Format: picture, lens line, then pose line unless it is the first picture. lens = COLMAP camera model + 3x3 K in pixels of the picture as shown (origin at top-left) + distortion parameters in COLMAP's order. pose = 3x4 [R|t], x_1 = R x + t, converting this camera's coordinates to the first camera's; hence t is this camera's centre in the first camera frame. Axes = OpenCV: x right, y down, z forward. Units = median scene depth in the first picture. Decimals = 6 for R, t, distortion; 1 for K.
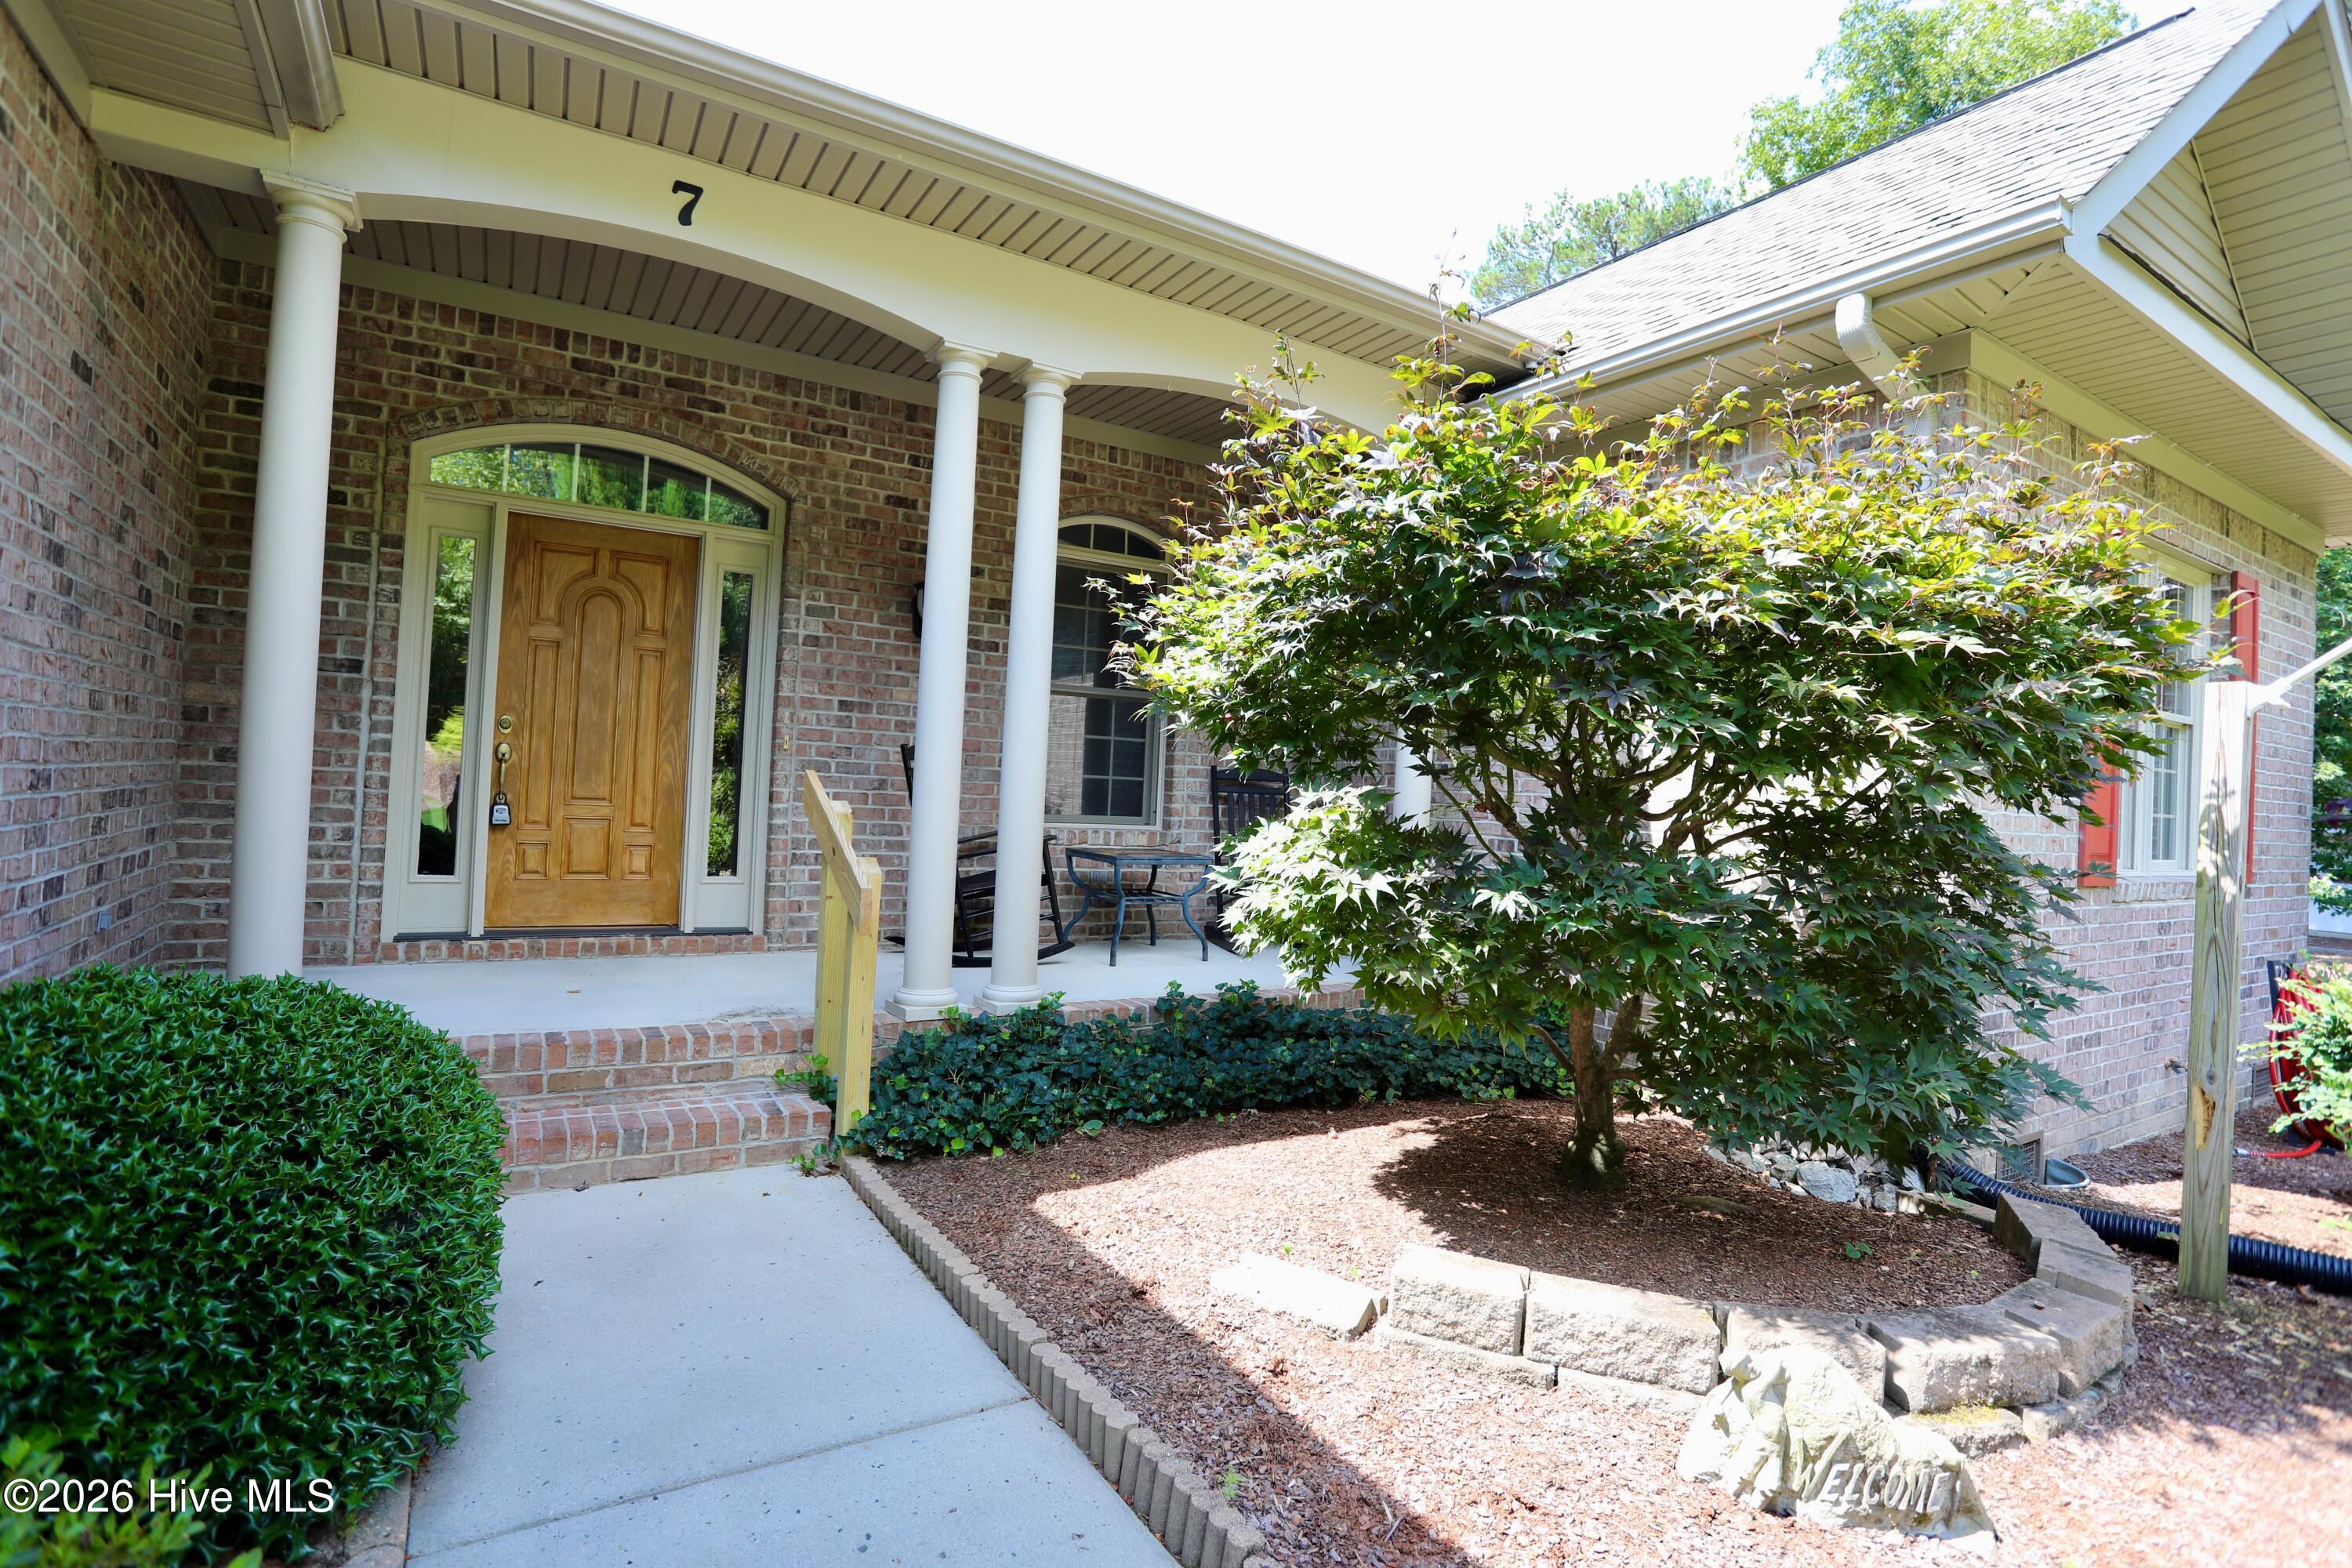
lens RADIAL K [[1145.9, 0, 1176.3], [0, 1145.9, 769.9], [0, 0, 1]] dist [-0.063840, 0.027231]
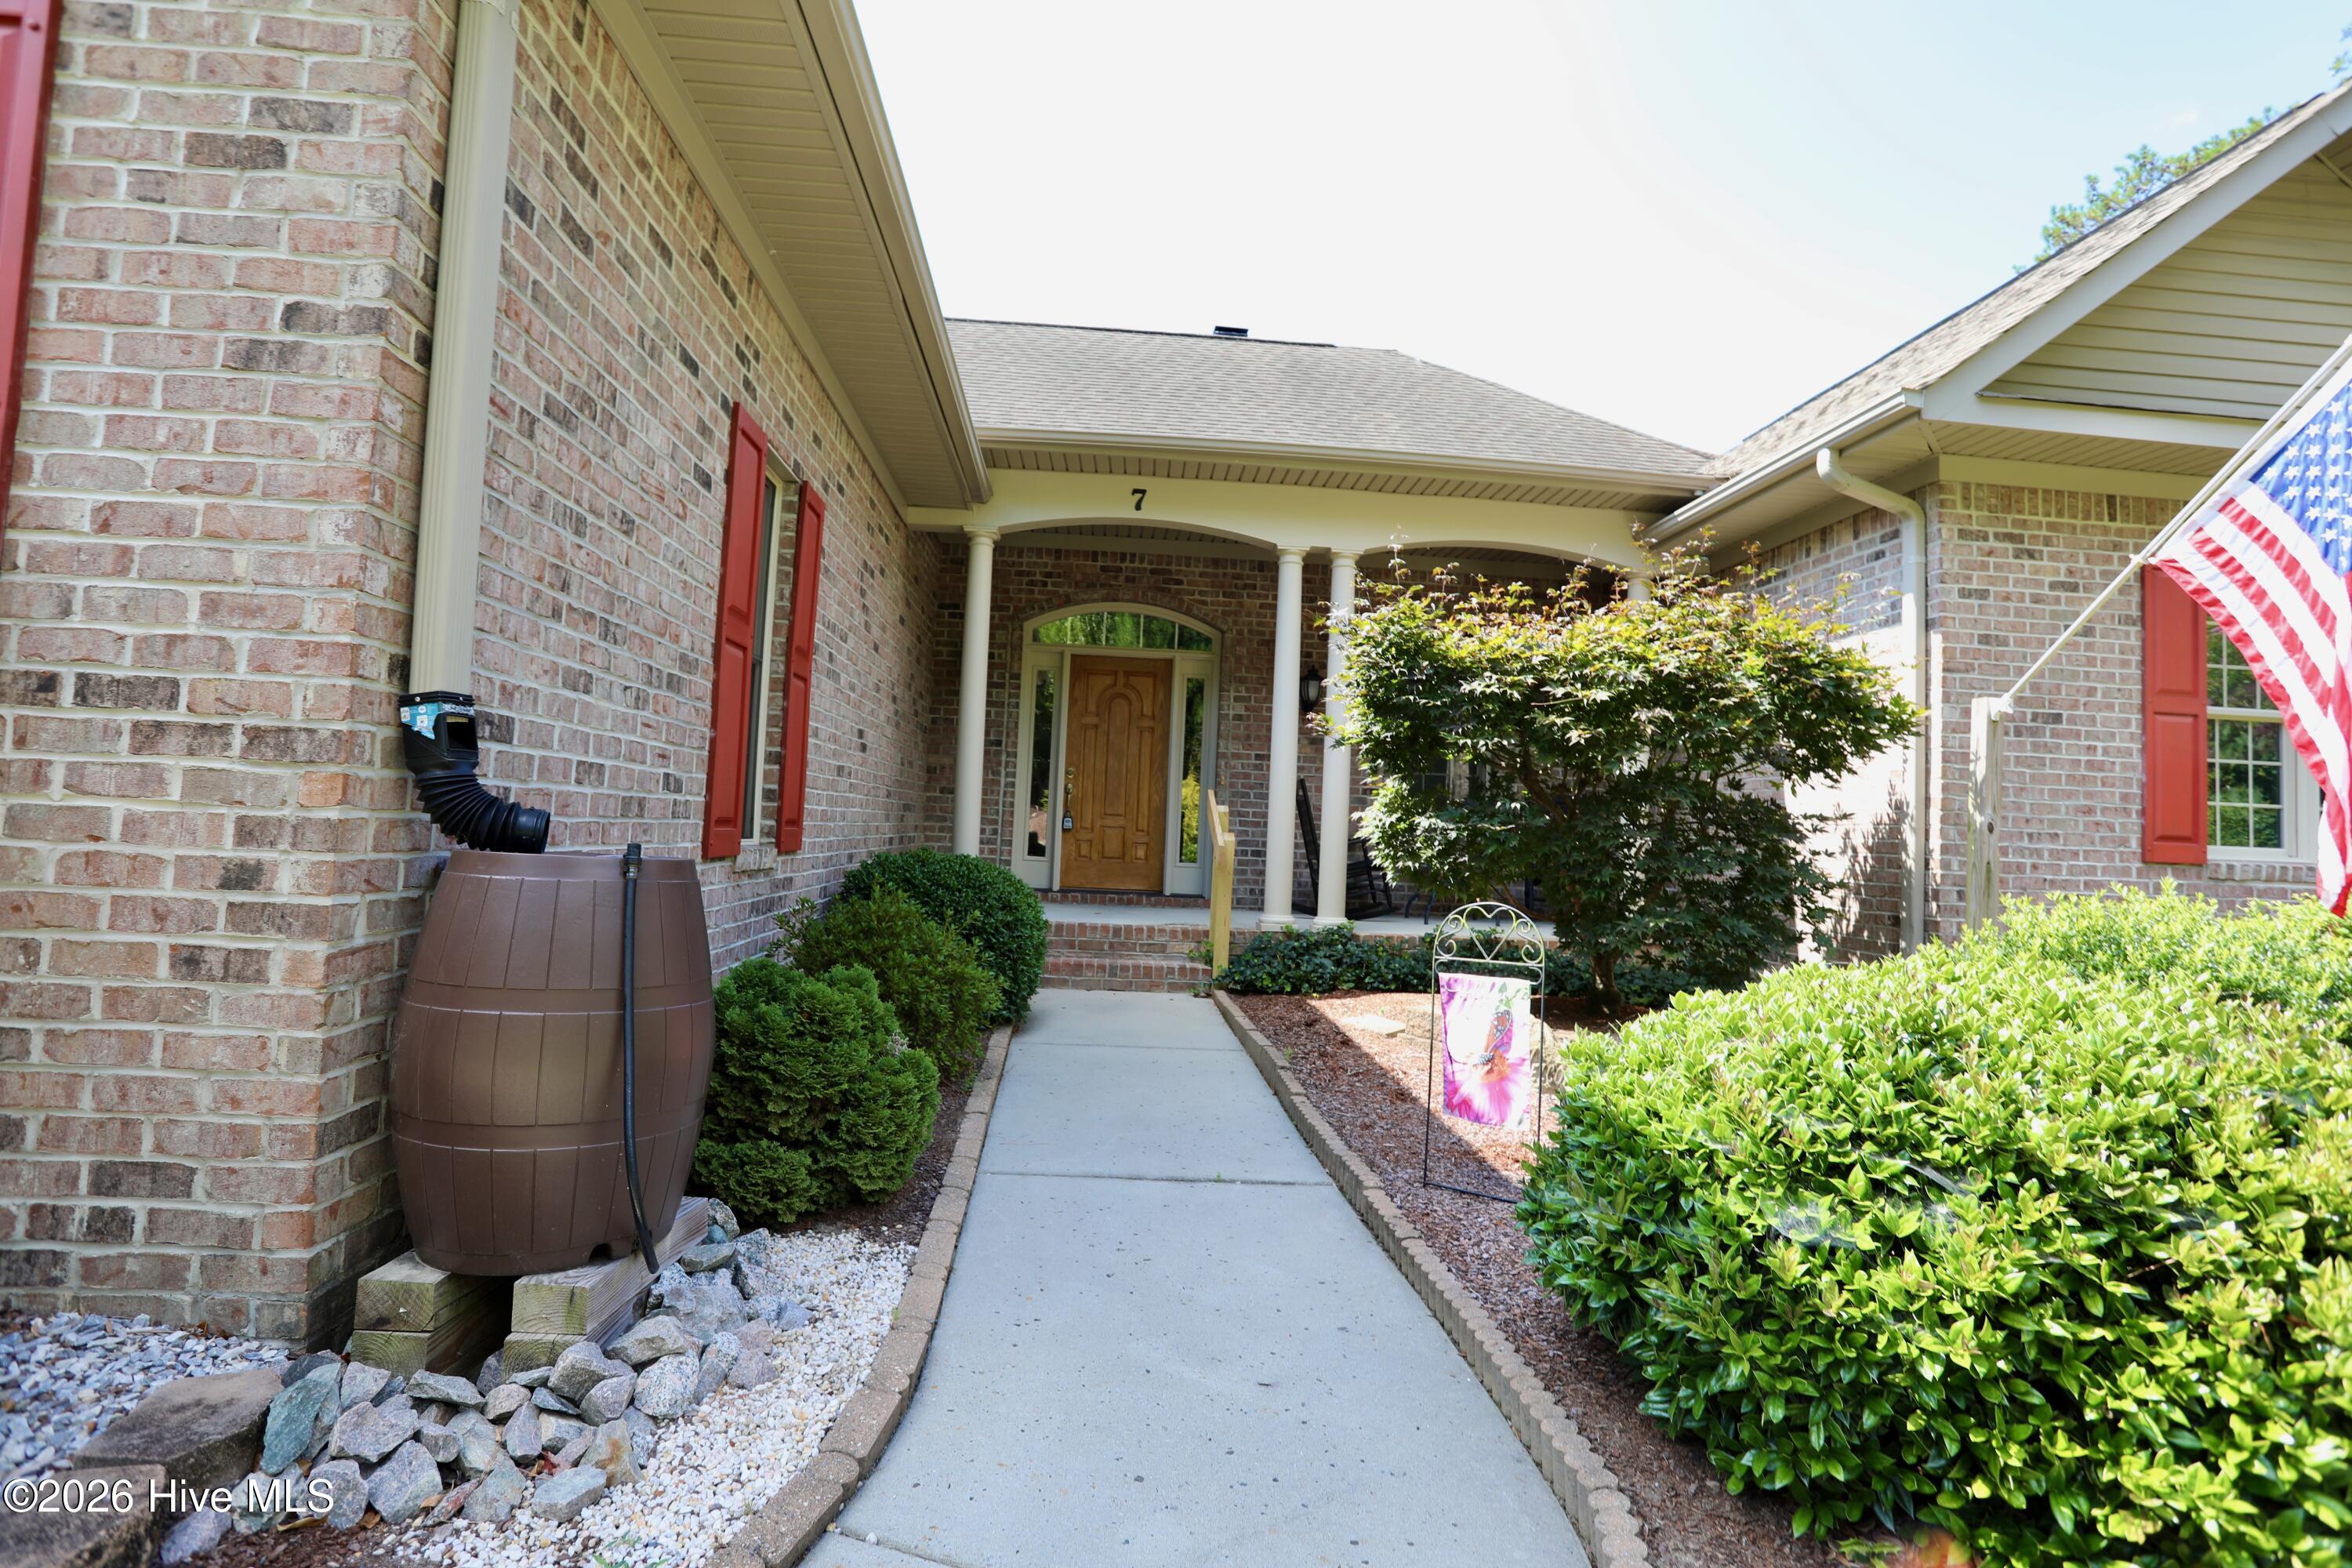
lens RADIAL K [[1145.9, 0, 1176.3], [0, 1145.9, 769.9], [0, 0, 1]] dist [-0.063840, 0.027231]
pose [[0.885870, -0.032421, -0.462800, 0.435722], [0.006159, 0.998289, -0.058146, 0.068009], [0.463893, 0.048660, 0.884554, -0.586483]]
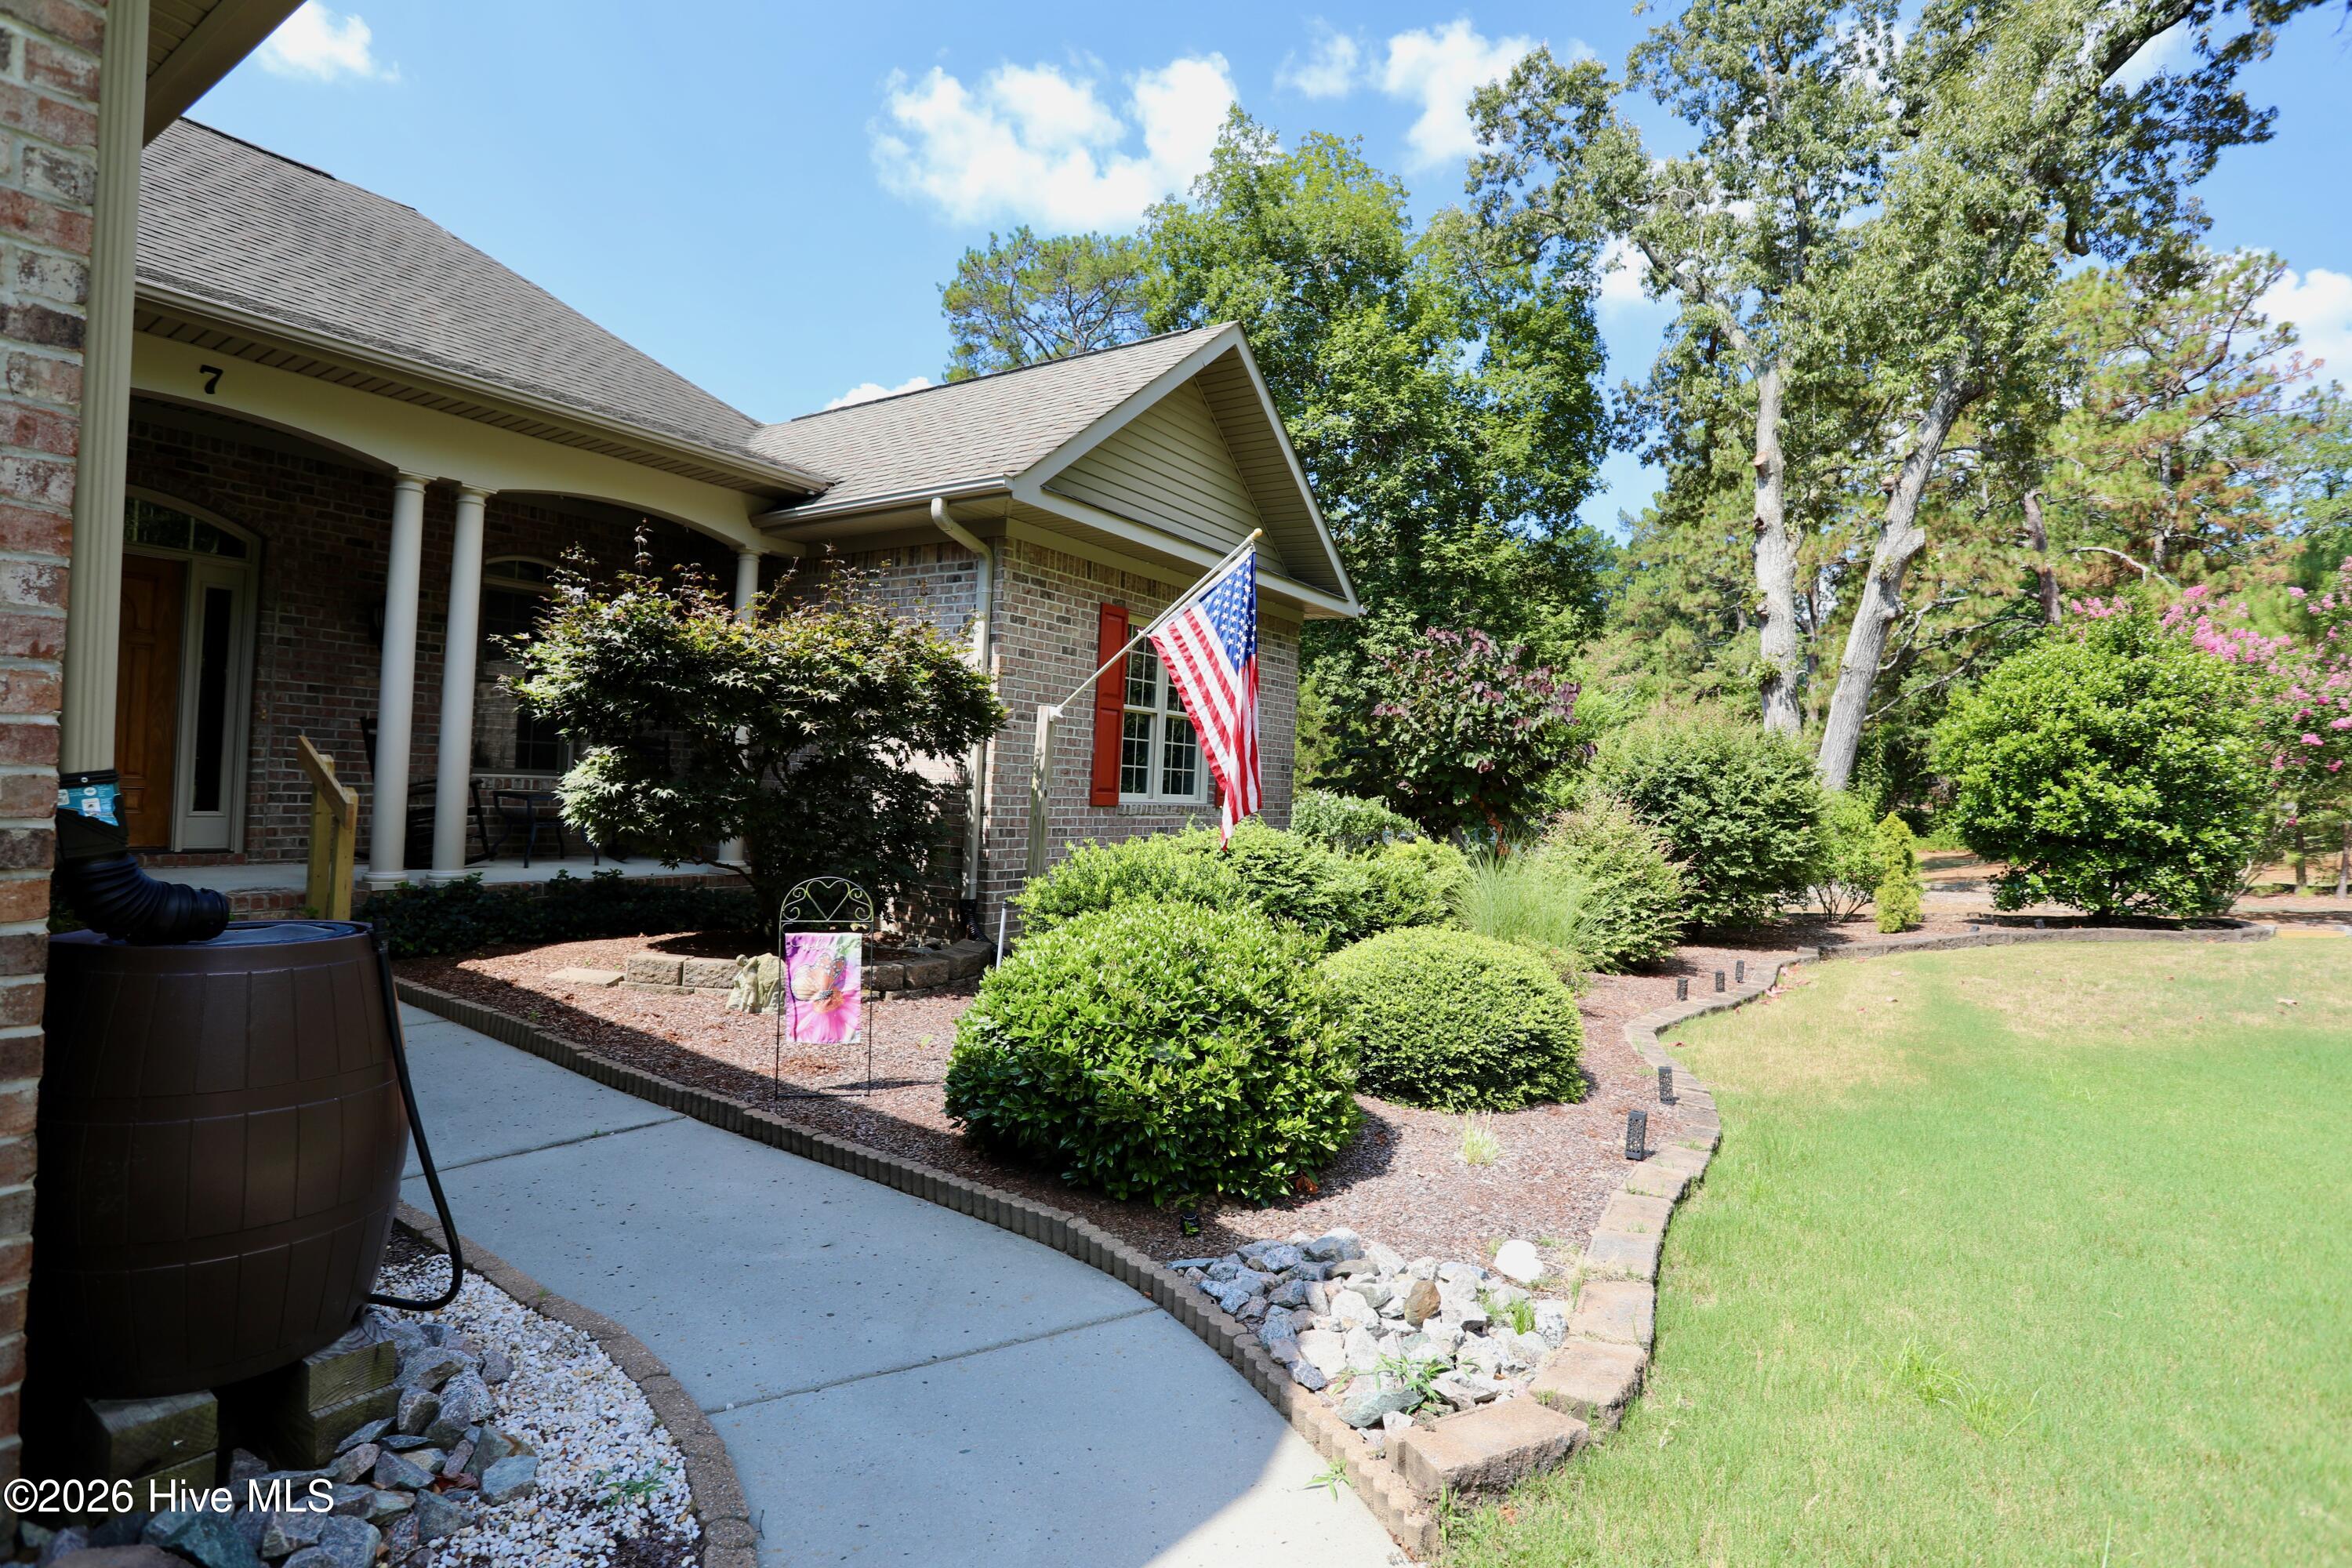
lens RADIAL K [[1145.9, 0, 1176.3], [0, 1145.9, 769.9], [0, 0, 1]] dist [-0.063840, 0.027231]
pose [[0.912917, 0.002744, 0.408137, 0.146457], [-0.014286, 0.999579, 0.025234, -0.007397], [-0.407896, -0.028867, 0.912572, -0.837458]]
